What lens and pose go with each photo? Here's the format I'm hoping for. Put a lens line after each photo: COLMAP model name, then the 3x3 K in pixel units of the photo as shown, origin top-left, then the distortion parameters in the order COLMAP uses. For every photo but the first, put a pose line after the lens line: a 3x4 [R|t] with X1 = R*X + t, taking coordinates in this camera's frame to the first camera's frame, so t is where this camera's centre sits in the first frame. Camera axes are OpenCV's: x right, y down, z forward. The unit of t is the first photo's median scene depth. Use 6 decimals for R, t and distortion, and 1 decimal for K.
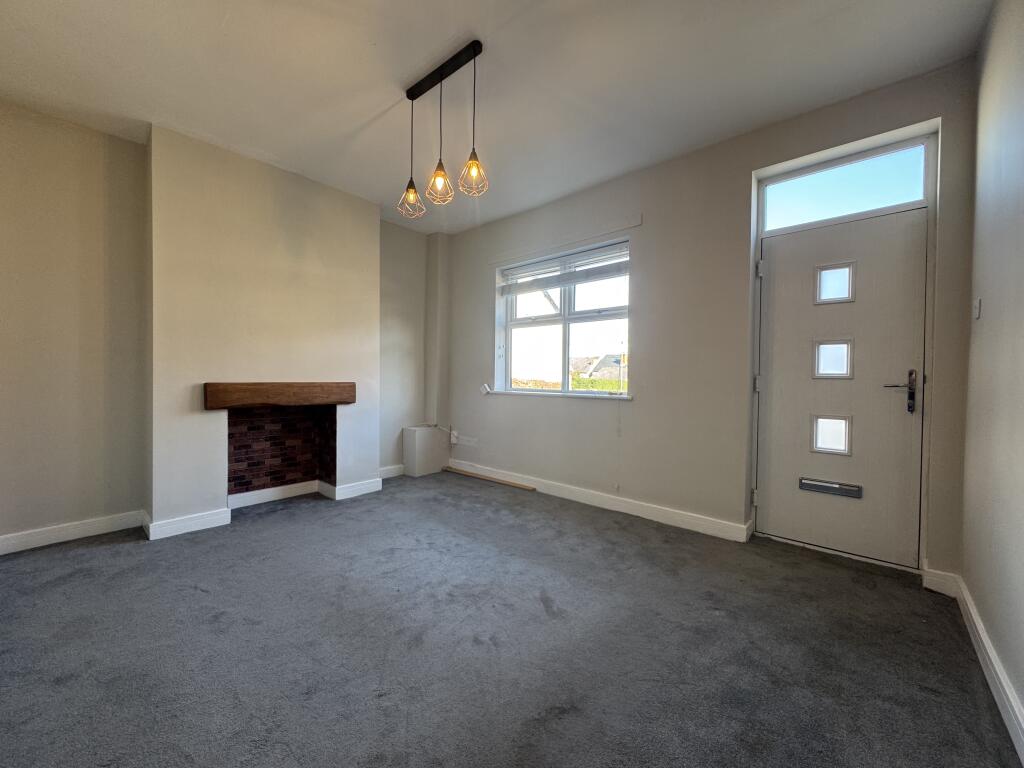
lens RADIAL K [[403.1, 0, 510.8], [0, 403.1, 384.0], [0, 0, 1]] dist [-0.000615, -0.000114]
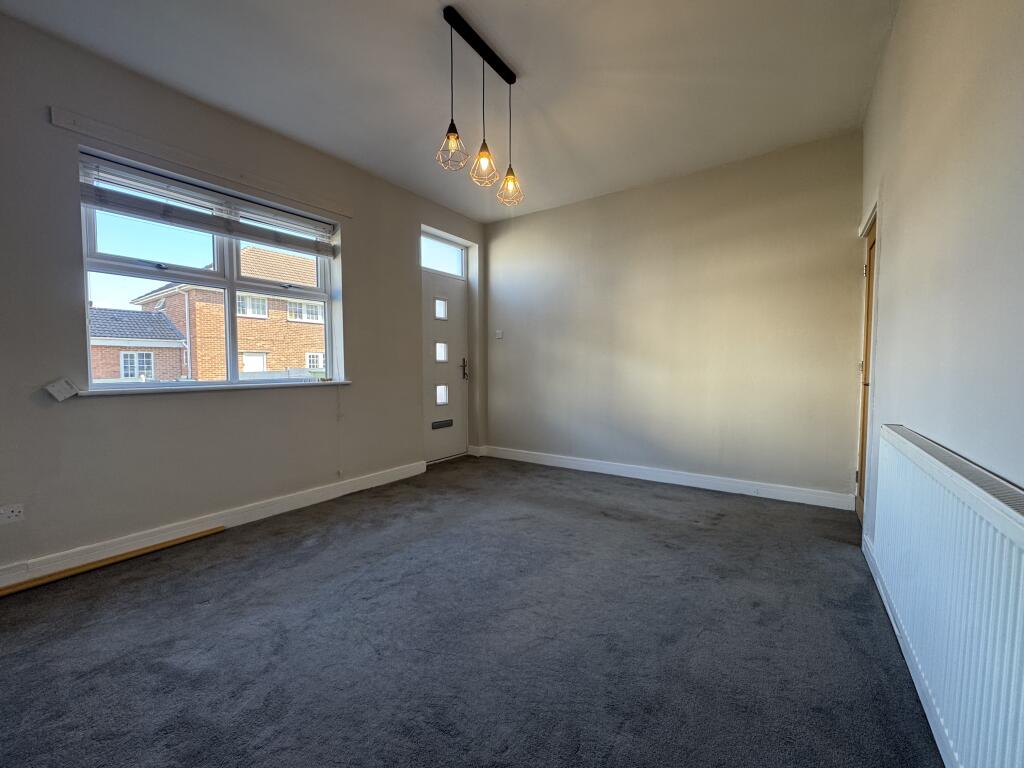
lens RADIAL K [[403.1, 0, 510.8], [0, 403.1, 384.0], [0, 0, 1]] dist [-0.000615, -0.000114]
pose [[-0.105639, -0.056045, 0.992824, -0.973778], [0.020201, 0.998083, 0.058492, -0.016786], [-0.994199, 0.026235, -0.104305, 0.862634]]
